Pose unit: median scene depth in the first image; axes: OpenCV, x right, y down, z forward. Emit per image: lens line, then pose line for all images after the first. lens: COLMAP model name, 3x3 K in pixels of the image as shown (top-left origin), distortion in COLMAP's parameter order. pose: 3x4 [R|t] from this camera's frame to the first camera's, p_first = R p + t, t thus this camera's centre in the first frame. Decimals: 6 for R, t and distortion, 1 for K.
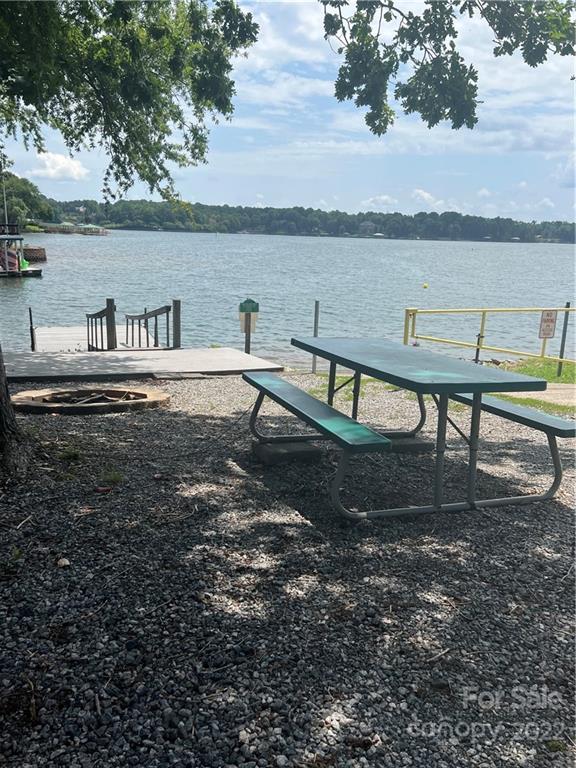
lens RADIAL K [[627.3, 0, 290.4], [0, 627.3, 386.8], [0, 0, 1]] dist [0.039830, -0.047105]
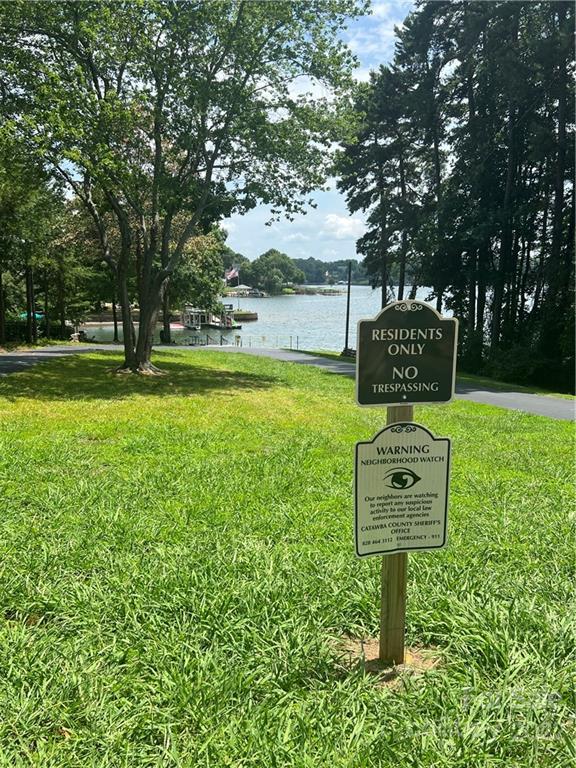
lens RADIAL K [[627.3, 0, 288.1], [0, 627.3, 384.4], [0, 0, 1]] dist [0.039830, -0.047105]
pose [[0.918050, 0.033979, -0.395006, 1.995303], [-0.066389, 0.995428, -0.068669, 0.494582], [0.390867, 0.089265, 0.916108, -2.893110]]
